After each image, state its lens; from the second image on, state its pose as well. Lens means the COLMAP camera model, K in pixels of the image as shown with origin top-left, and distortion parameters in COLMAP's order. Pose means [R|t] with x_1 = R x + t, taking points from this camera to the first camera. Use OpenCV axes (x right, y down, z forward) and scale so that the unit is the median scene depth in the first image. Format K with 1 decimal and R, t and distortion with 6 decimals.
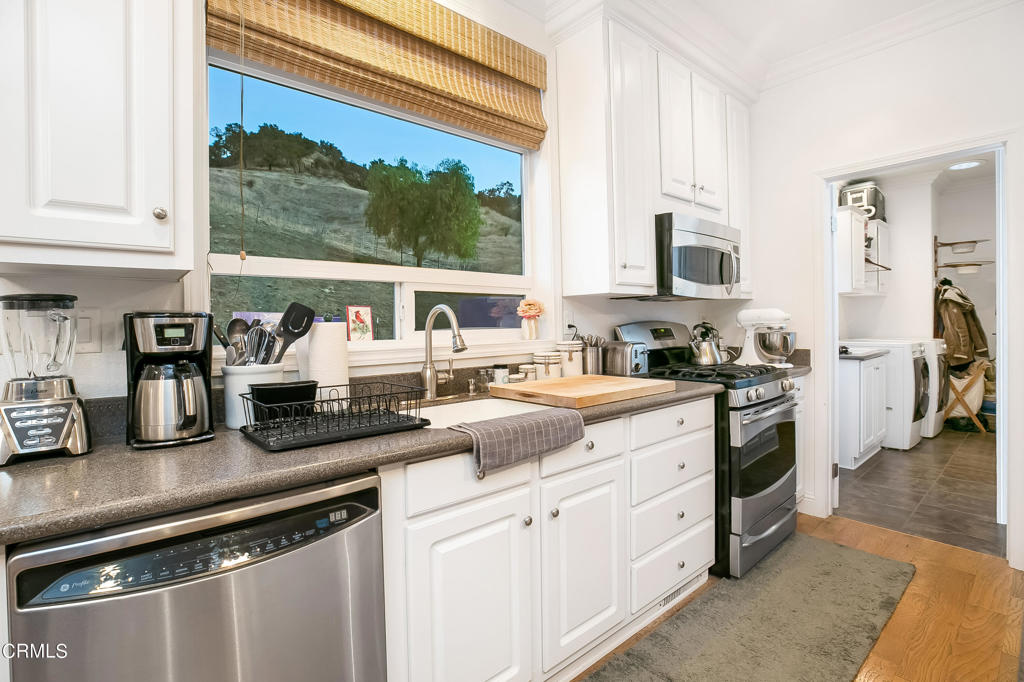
lens RADIAL K [[481.1, 0, 511.5], [0, 481.1, 331.9], [0, 0, 1]] dist [-0.020673, 0.003896]
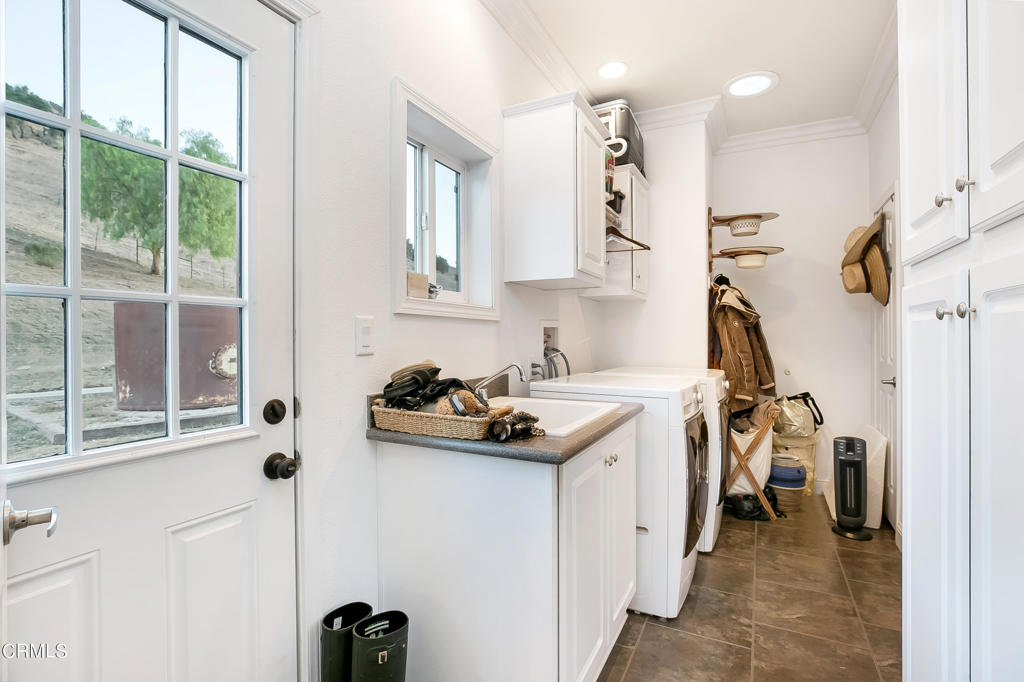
lens RADIAL K [[481.1, 0, 510.7], [0, 481.1, 341.2], [0, 0, 1]] dist [-0.020673, 0.003896]
pose [[0.931915, 0.009045, 0.362564, 0.425028], [-0.003759, 0.999876, -0.015284, -0.011314], [-0.362657, 0.012881, 0.931834, 0.513297]]
